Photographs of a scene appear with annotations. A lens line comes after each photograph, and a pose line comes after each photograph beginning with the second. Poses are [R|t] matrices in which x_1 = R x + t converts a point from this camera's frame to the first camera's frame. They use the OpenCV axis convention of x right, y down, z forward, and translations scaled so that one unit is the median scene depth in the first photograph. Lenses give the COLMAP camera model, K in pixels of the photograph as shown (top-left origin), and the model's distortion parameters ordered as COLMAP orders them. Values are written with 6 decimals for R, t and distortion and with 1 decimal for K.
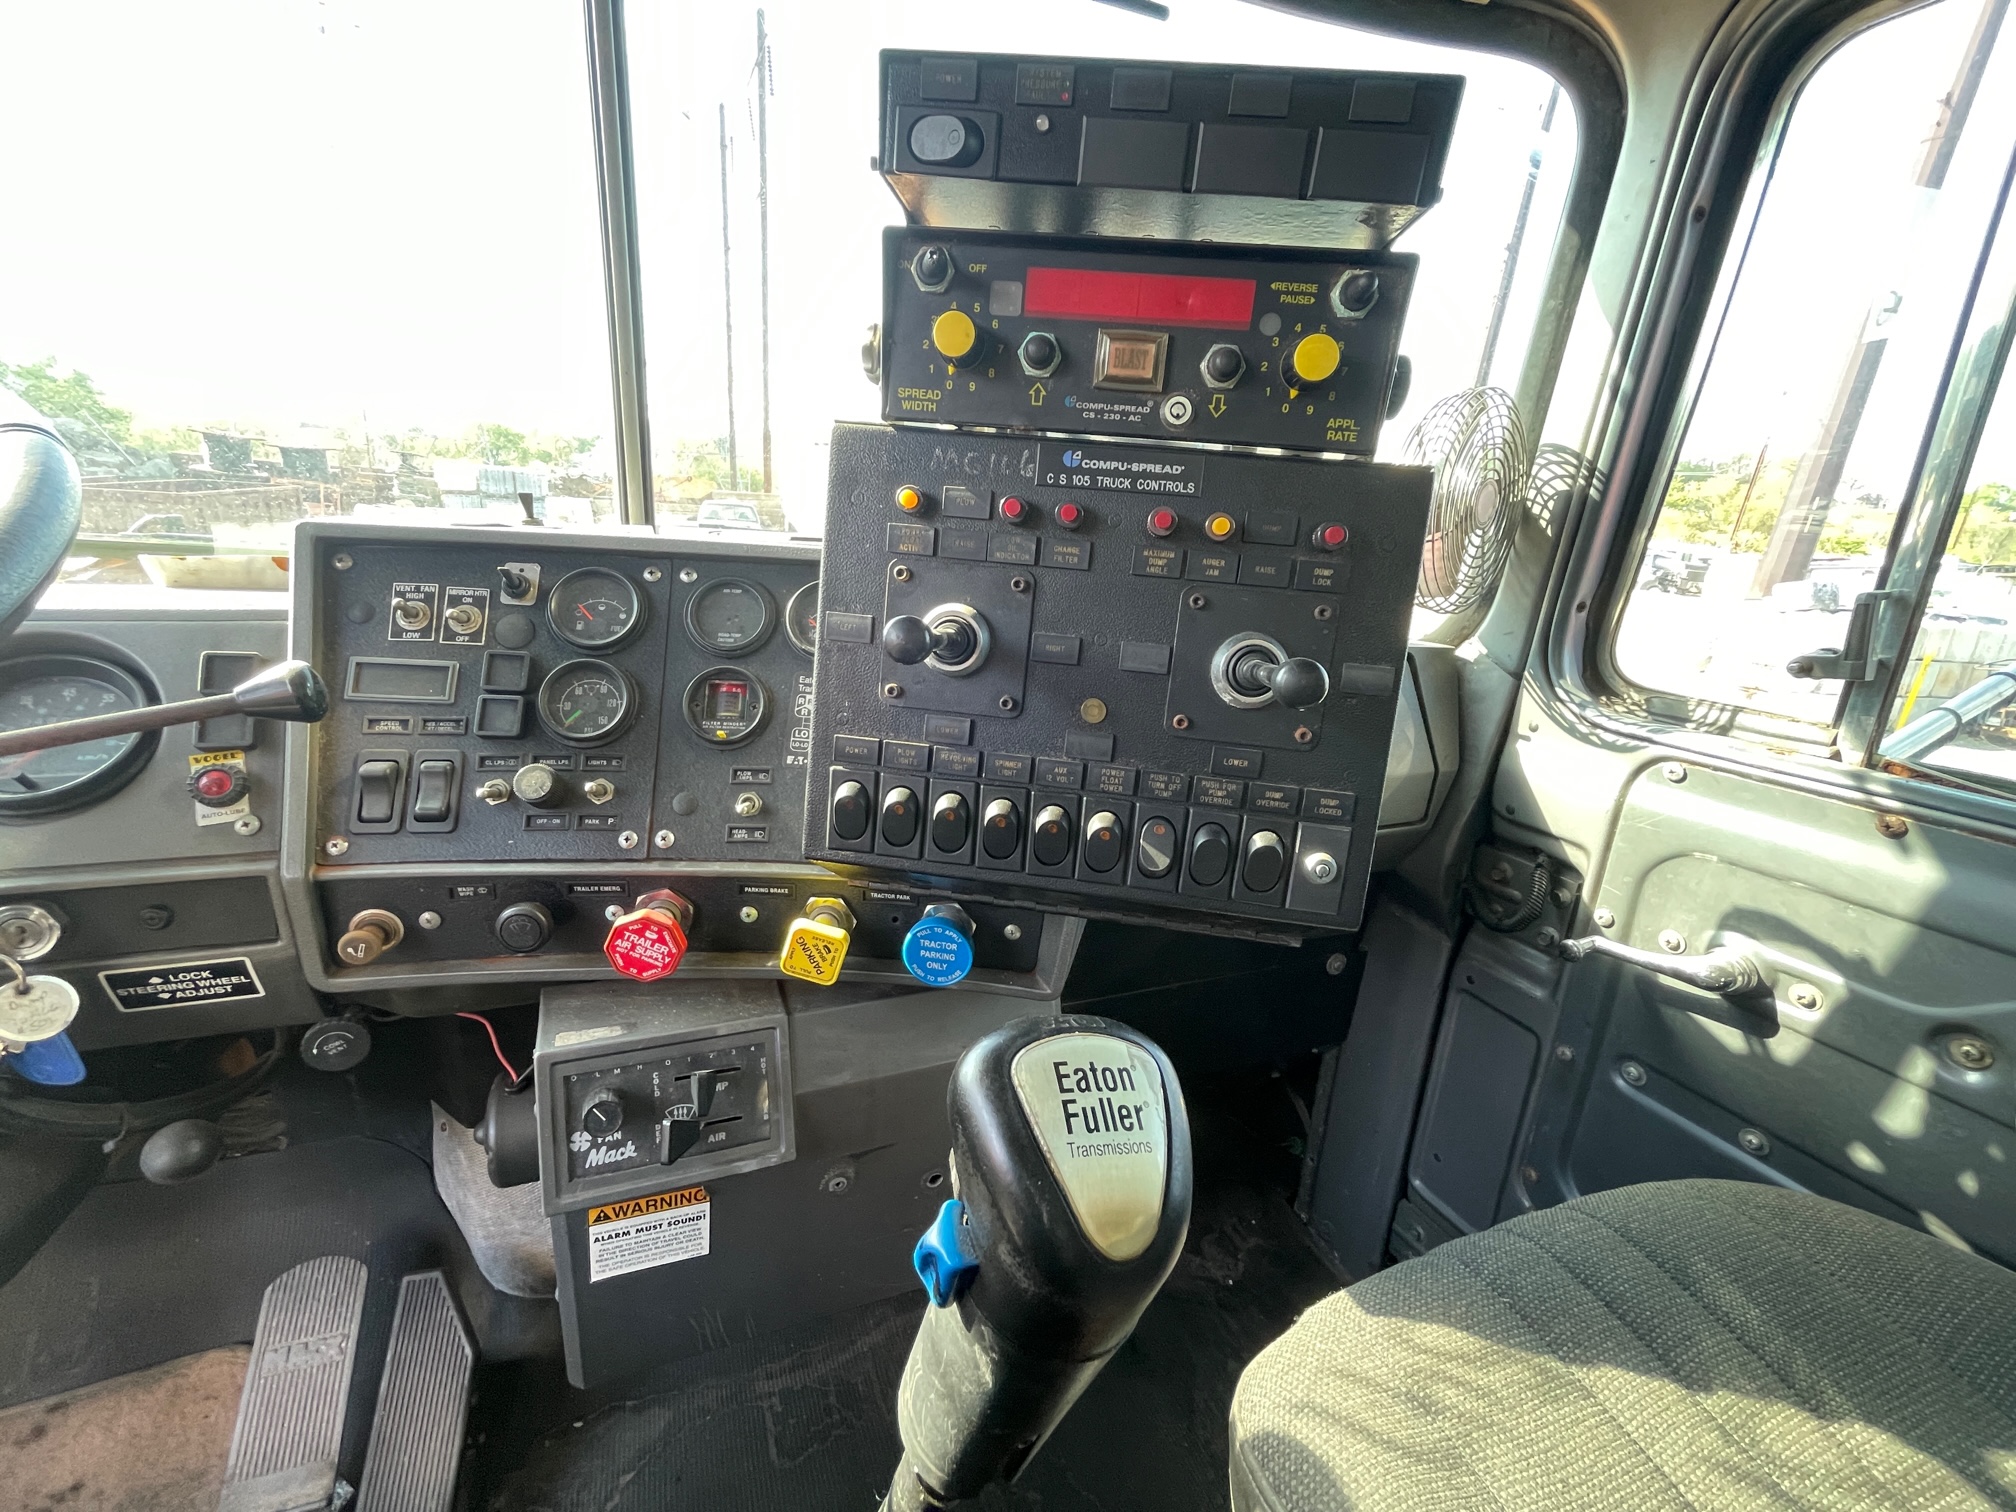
lens RADIAL K [[827.2, 0, 1008.3], [0, 827.2, 759.2], [0, 0, 1]] dist [-0.002199, 0.000012]
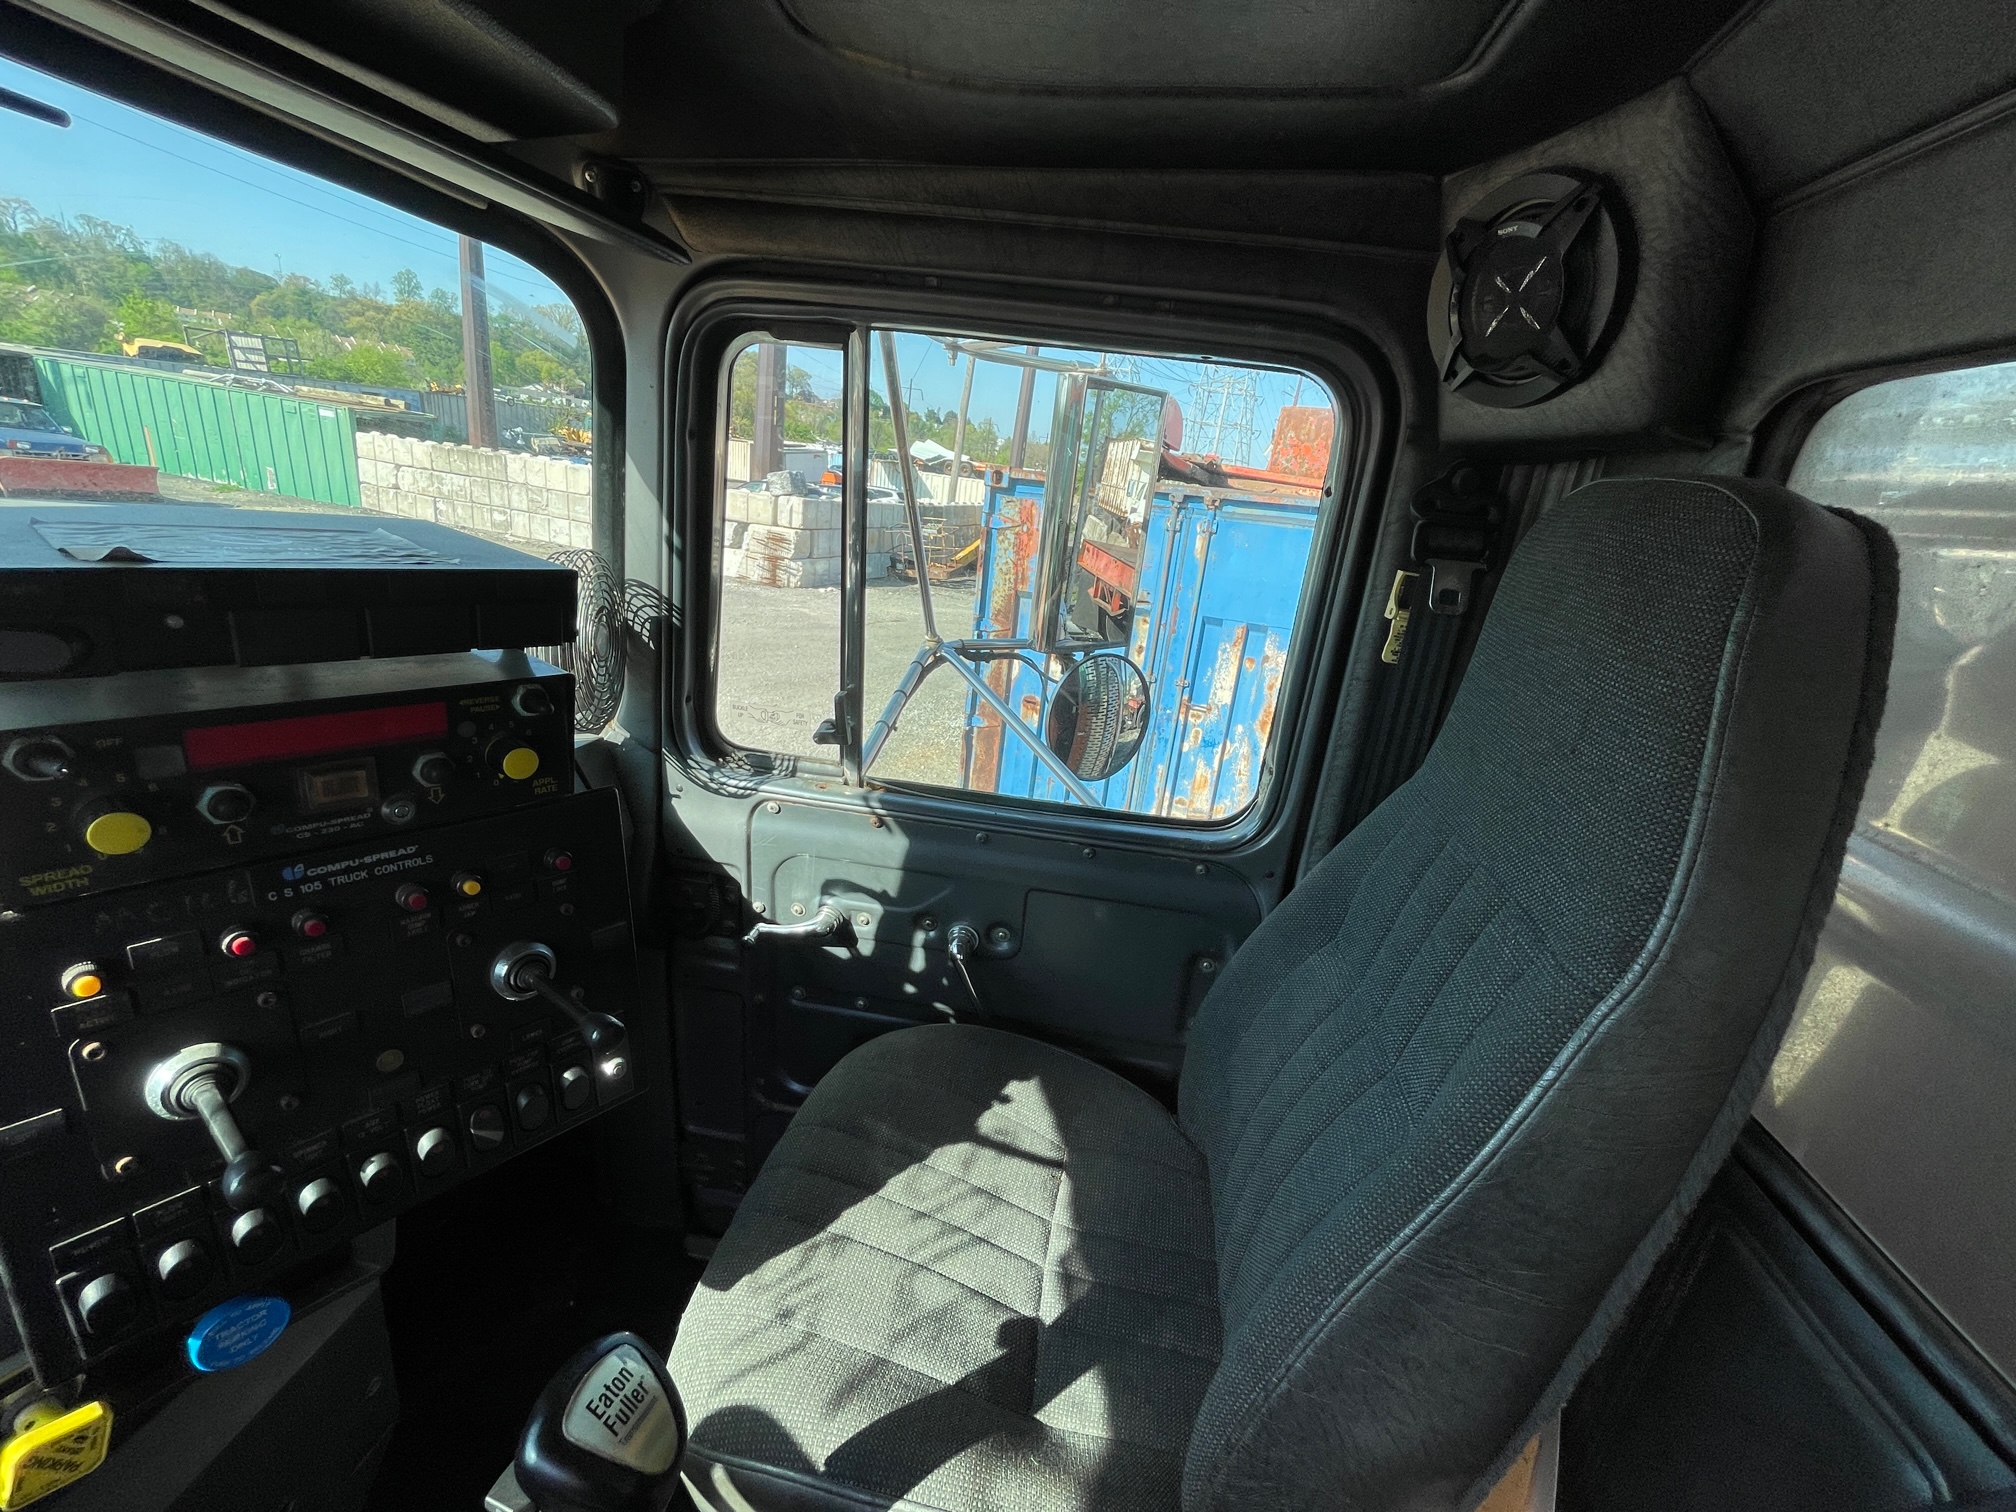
lens RADIAL K [[827.2, 0, 1005.8], [0, 827.2, 759.7], [0, 0, 1]] dist [-0.002199, 0.000012]
pose [[0.537138, -0.289146, 0.792387, -0.134819], [0.179842, 0.957068, 0.227328, -0.344442], [-0.824099, 0.020398, 0.566078, -0.201082]]
